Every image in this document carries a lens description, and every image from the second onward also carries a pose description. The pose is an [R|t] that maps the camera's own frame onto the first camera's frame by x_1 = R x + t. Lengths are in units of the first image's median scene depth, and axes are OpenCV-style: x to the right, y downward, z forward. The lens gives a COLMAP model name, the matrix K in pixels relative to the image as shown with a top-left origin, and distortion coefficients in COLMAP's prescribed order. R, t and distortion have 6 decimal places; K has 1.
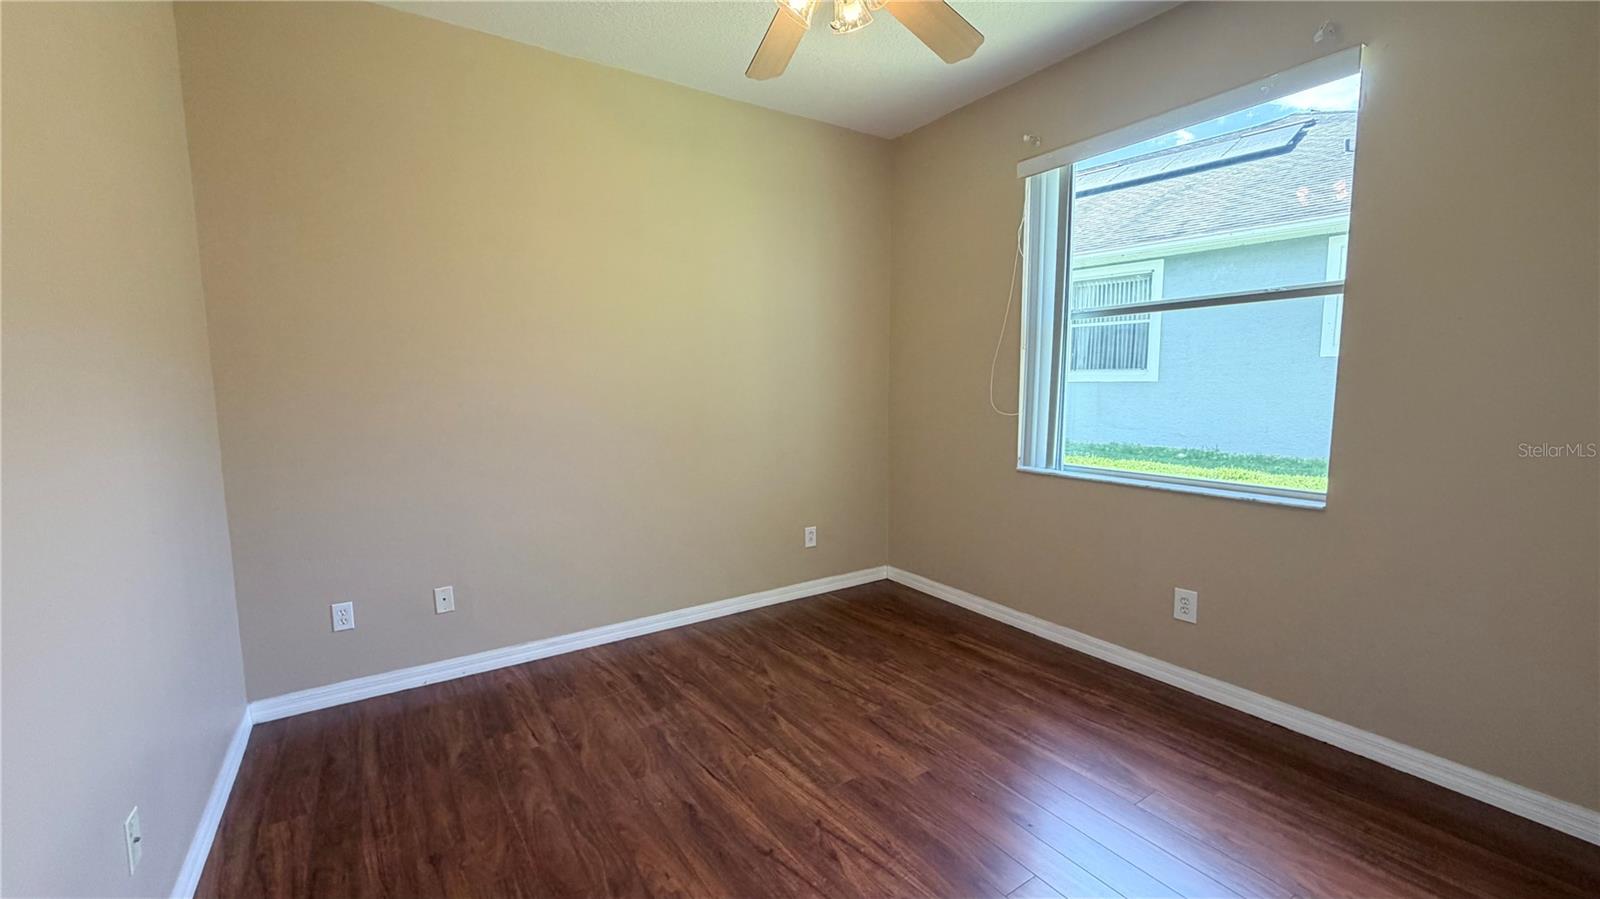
lens RADIAL K [[637.2, 0, 795.8], [0, 637.2, 450.9], [0, 0, 1]] dist [-0.000135, 0.000176]
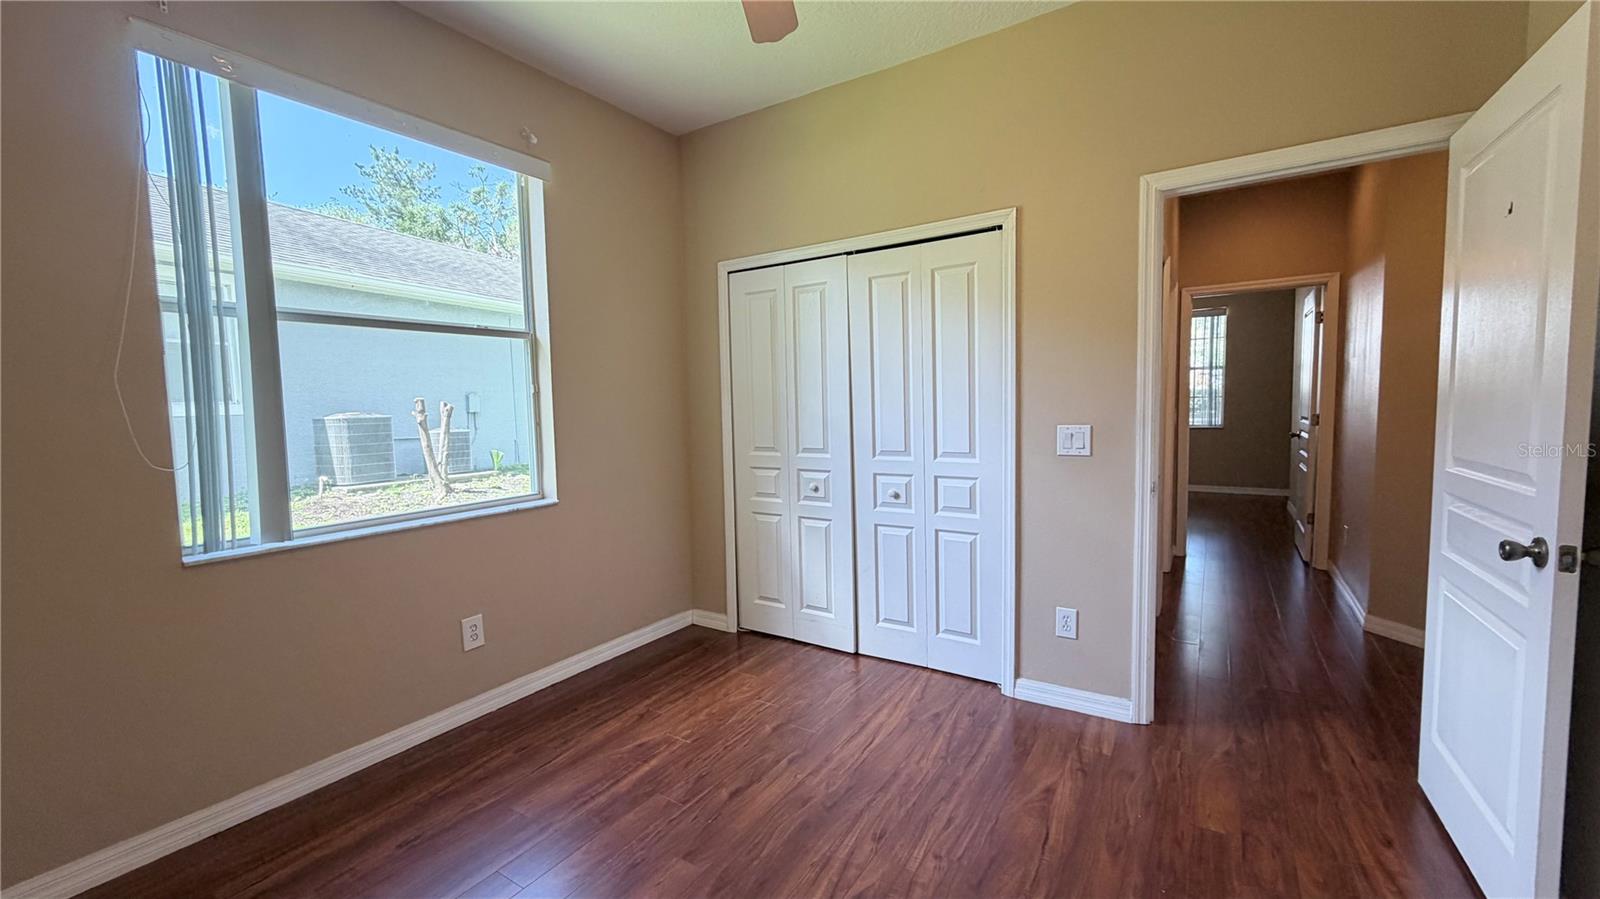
lens RADIAL K [[637.2, 0, 795.8], [0, 637.2, 450.9], [0, 0, 1]] dist [-0.000135, 0.000176]
pose [[-0.400744, -0.054617, 0.914561, -0.467343], [0.117134, 0.986975, 0.110268, -0.084683], [-0.908671, 0.151316, -0.389127, 0.862785]]
